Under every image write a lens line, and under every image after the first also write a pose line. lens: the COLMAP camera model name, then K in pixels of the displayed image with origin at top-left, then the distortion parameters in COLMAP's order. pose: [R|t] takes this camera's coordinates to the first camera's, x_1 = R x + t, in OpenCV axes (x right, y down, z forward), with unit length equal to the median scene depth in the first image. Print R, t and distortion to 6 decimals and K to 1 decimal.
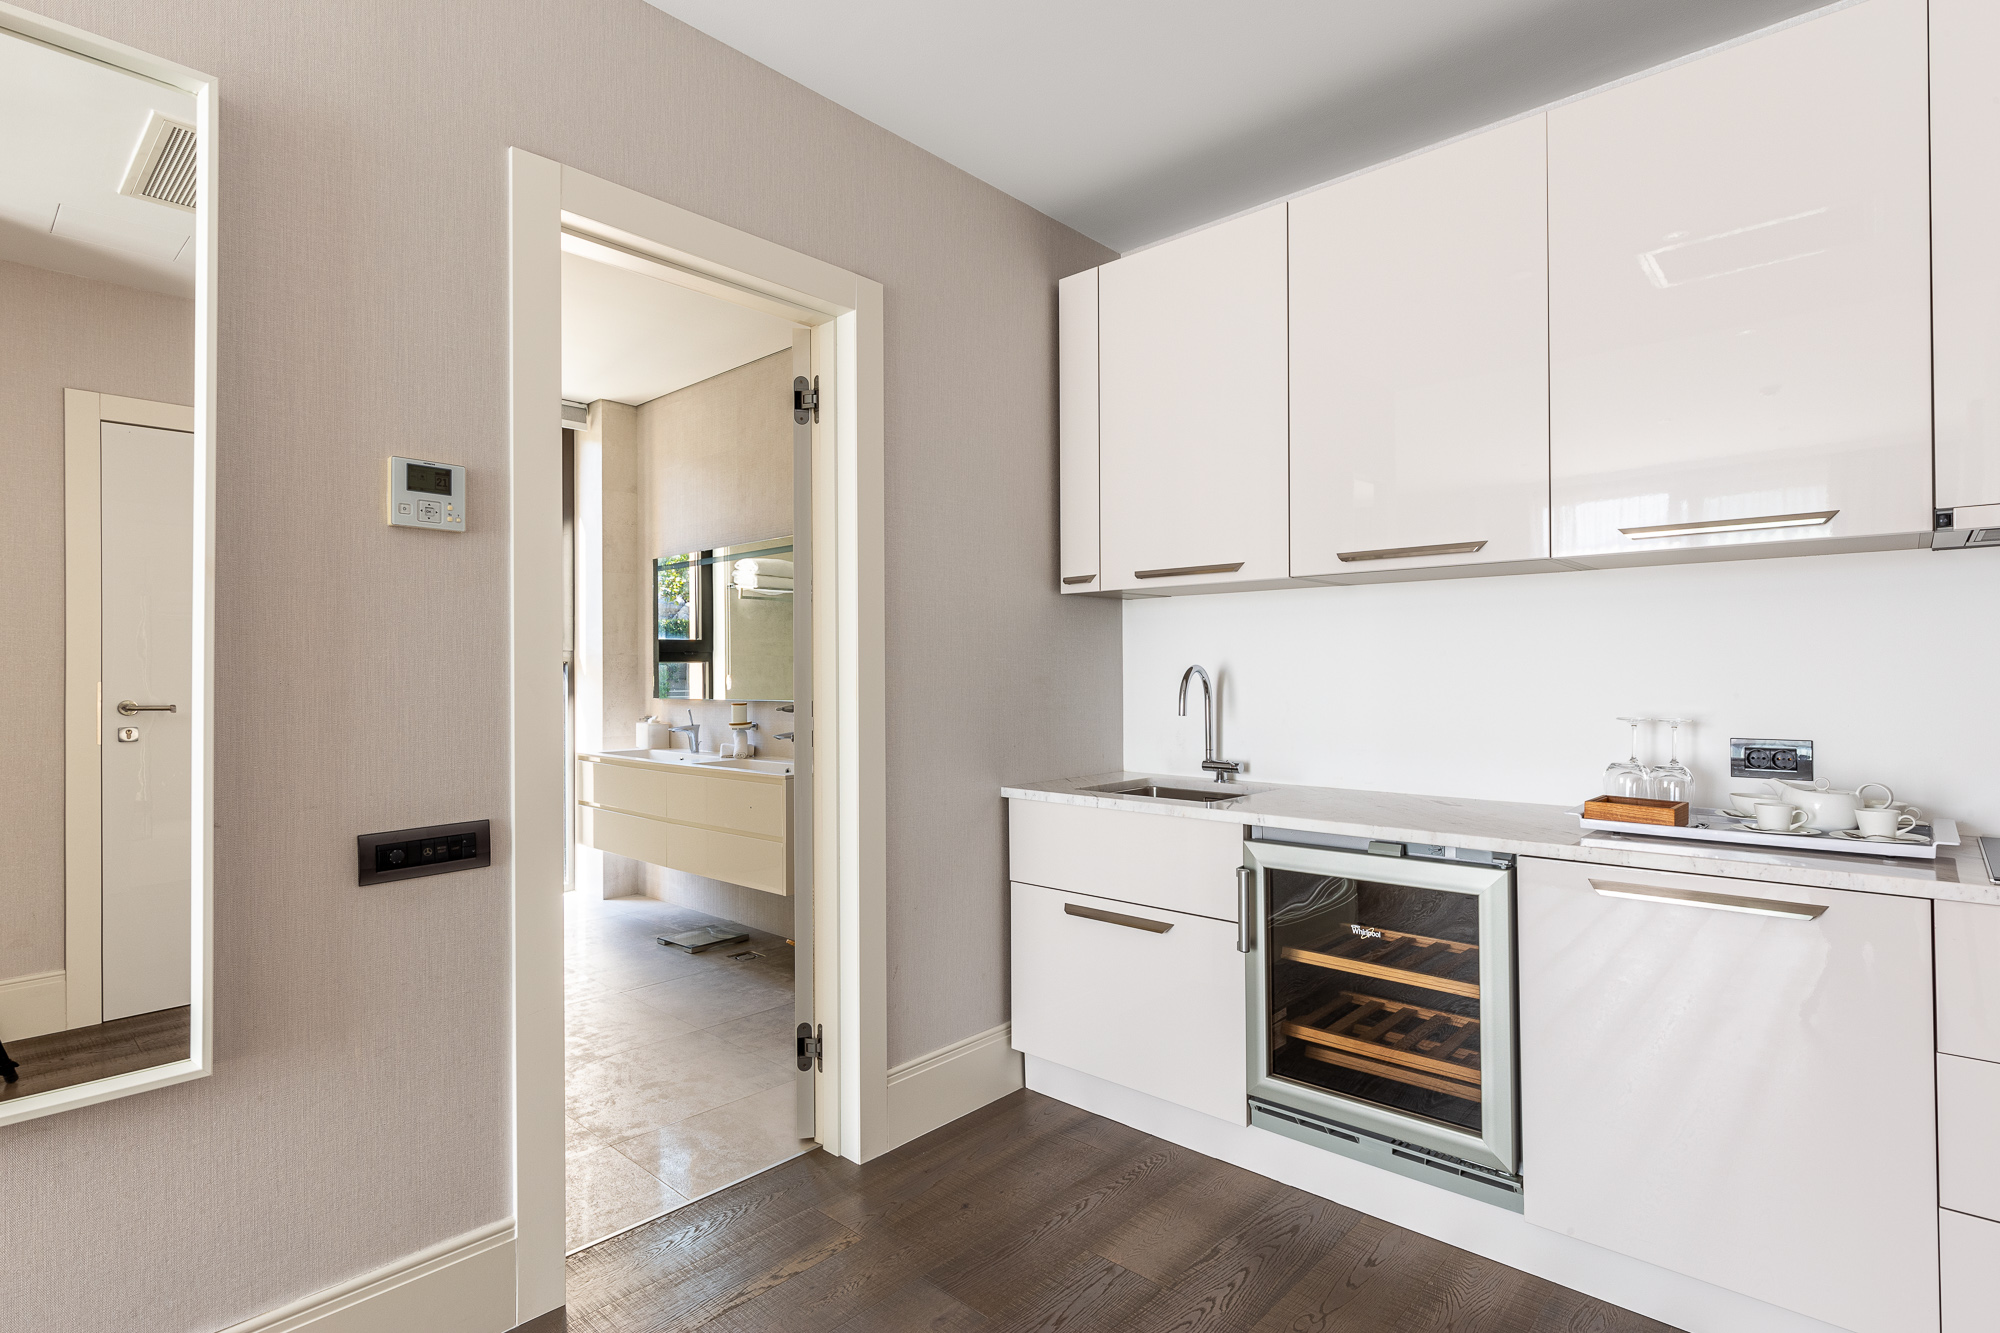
lens RADIAL K [[993.7, 0, 1002.9], [0, 993.7, 667.4], [0, 0, 1]] dist [-0.001640, -0.000563]
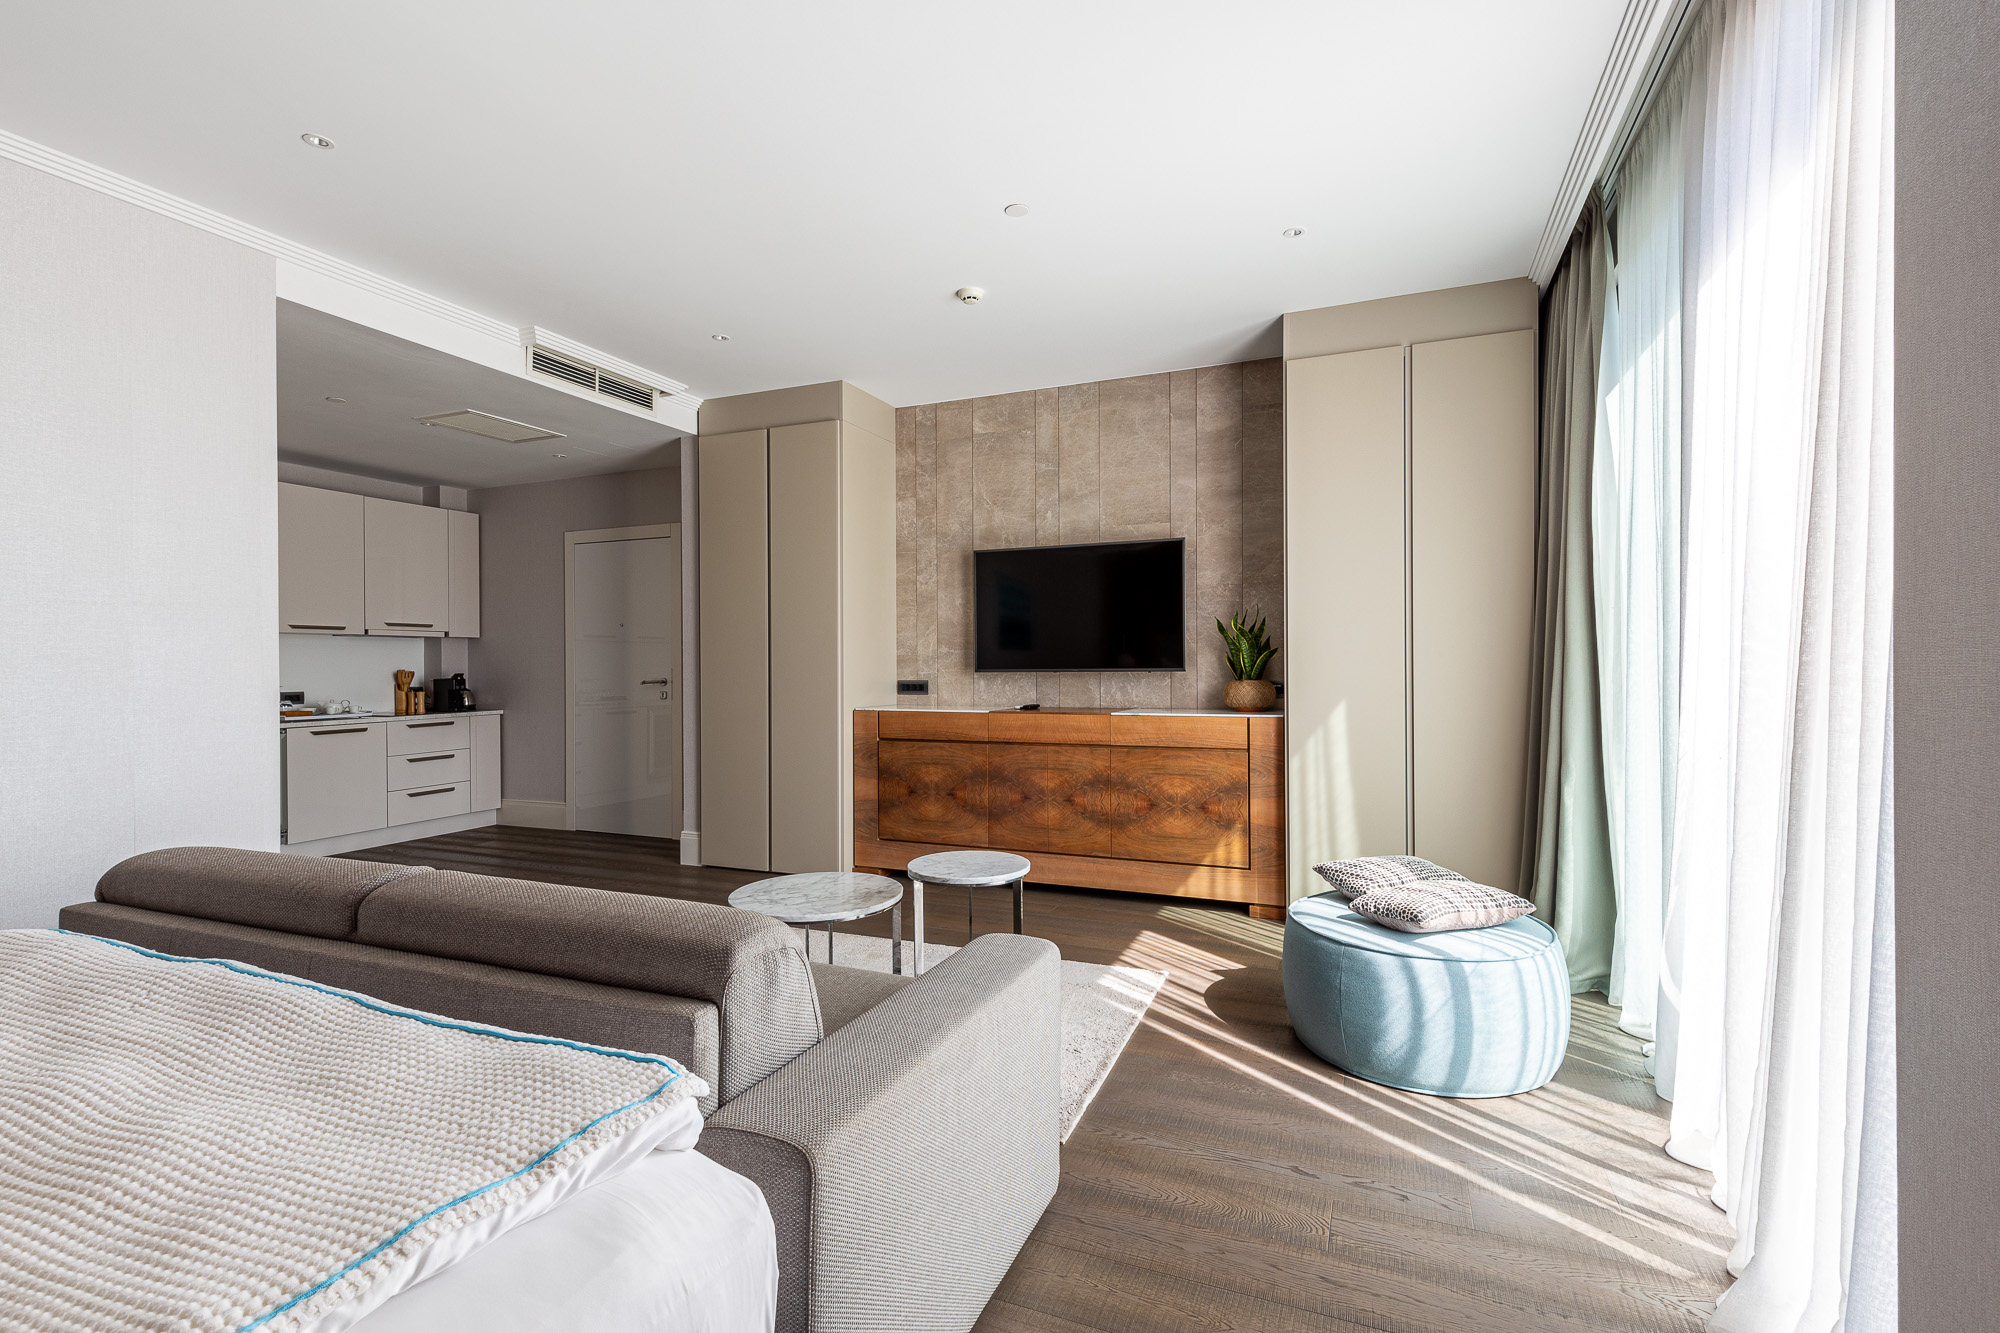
lens RADIAL K [[898.8, 0, 1011.3], [0, 898.8, 672.5], [0, 0, 1]] dist [0.008183, -0.000084]
pose [[-0.337834, -0.000953, 0.941205, -2.528554], [0.003543, 0.999991, 0.002284, 0.013641], [-0.941199, 0.004106, -0.337827, -0.163964]]
